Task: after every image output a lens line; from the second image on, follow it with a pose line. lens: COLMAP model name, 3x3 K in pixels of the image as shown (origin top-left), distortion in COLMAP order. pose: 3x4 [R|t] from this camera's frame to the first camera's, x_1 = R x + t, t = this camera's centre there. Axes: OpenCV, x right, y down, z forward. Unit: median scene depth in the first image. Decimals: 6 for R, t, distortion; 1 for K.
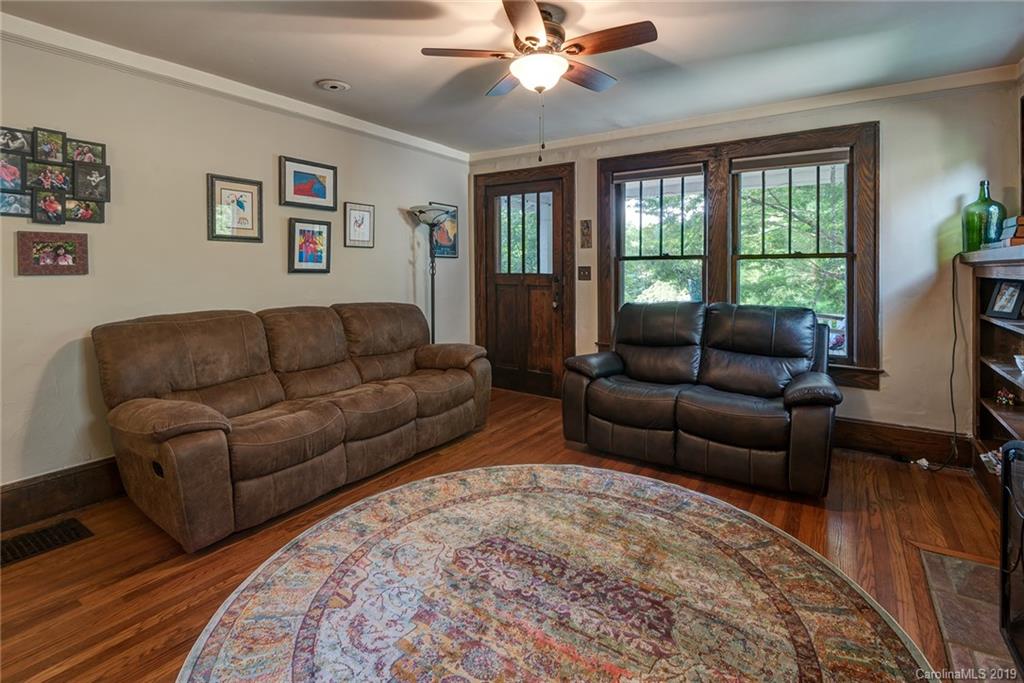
lens RADIAL K [[486.2, 0, 524.8], [0, 486.2, 274.2], [0, 0, 1]] dist [-0.005116, -0.001219]
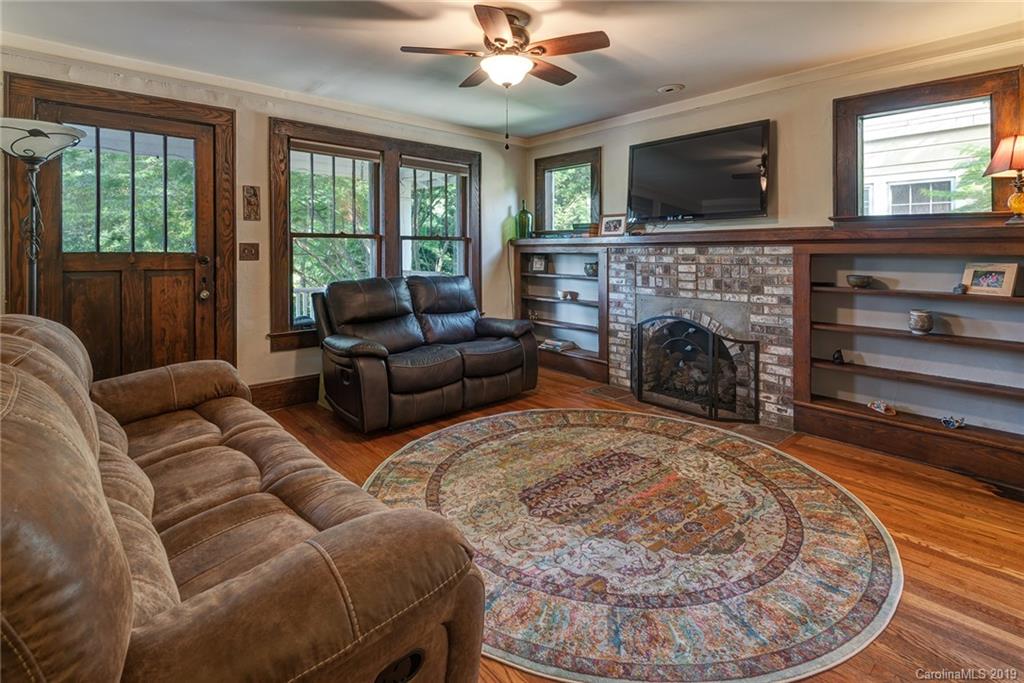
lens RADIAL K [[495.3, 0, 511.6], [0, 495.3, 251.6], [0, 0, 1]] dist [0.019609, -0.000436]
pose [[0.257911, -0.002951, 0.966164, -0.813905], [0.007992, 0.999968, 0.000920, 0.000776], [-0.966136, 0.007484, 0.257926, 0.523497]]
